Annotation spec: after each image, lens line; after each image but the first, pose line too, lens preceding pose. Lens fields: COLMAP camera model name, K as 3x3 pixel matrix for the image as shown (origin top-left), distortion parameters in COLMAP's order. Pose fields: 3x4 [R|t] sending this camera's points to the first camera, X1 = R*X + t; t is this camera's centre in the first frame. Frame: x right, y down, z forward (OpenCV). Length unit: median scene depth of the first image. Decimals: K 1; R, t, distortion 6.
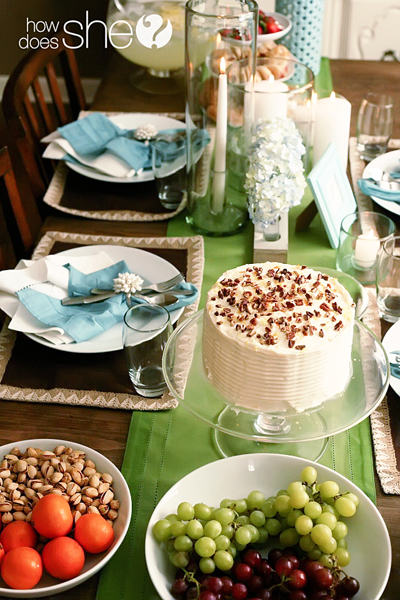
lens RADIAL K [[903.4, 0, 200.0], [0, 903.4, 300.0], [0, 0, 1]] dist [-0.142101, 0.099264]
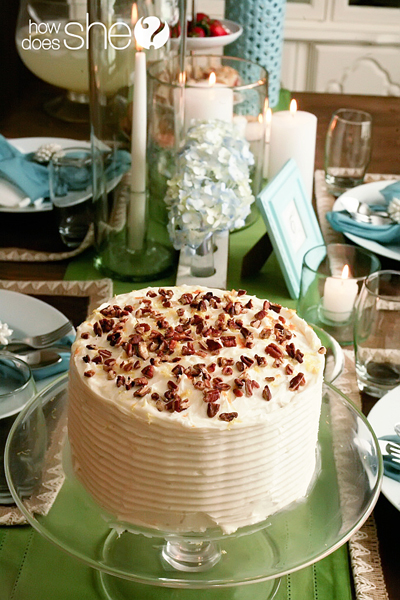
lens RADIAL K [[903.4, 0, 200.0], [0, 903.4, 300.0], [0, 0, 1]] dist [-0.142101, 0.099264]
pose [[0.999192, 0.016038, 0.036859, 0.055147], [-0.011474, 0.992605, -0.120847, 0.037177], [-0.038525, 0.120327, 0.991987, 0.334978]]
